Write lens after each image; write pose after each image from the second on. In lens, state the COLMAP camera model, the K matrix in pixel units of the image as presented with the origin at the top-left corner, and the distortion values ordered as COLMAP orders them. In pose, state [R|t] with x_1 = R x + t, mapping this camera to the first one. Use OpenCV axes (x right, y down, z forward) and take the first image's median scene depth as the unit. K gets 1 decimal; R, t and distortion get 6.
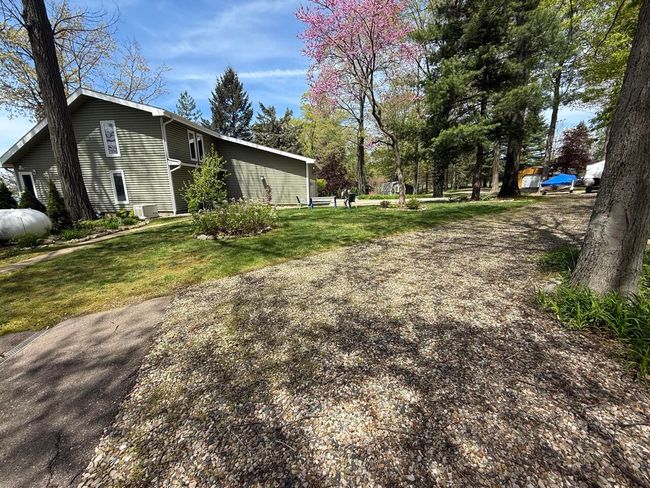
lens RADIAL K [[256.1, 0, 323.8], [0, 256.1, 246.0], [0, 0, 1]] dist [-0.002263, -0.000181]
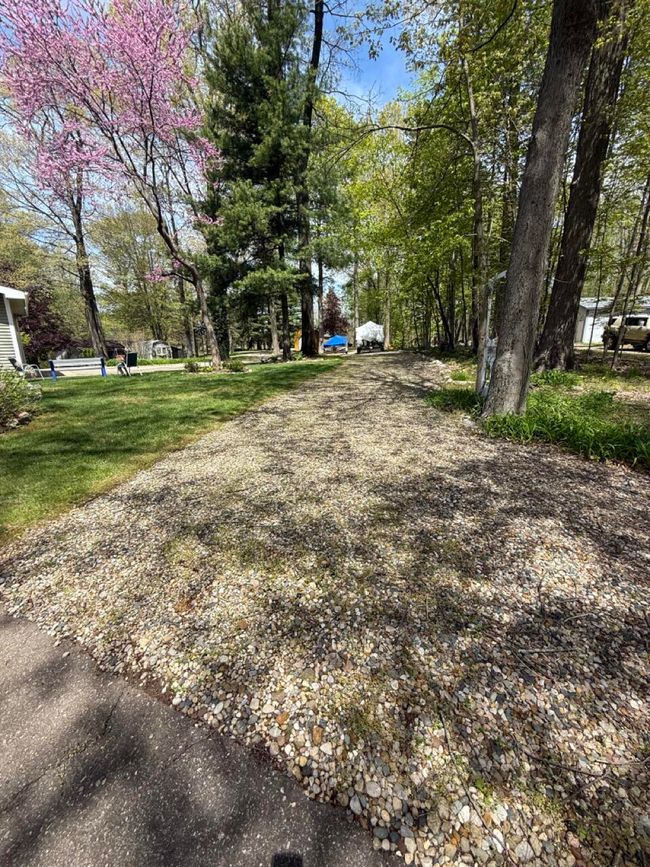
lens RADIAL K [[340.9, 0, 323.8], [0, 340.9, 432.6], [0, 0, 1]] dist [-0.001928, 0.000020]
pose [[0.732880, -0.156479, 0.662119, -0.609194], [0.149296, 0.986460, 0.067879, 0.013642], [-0.663775, 0.049104, 0.746318, 0.324039]]
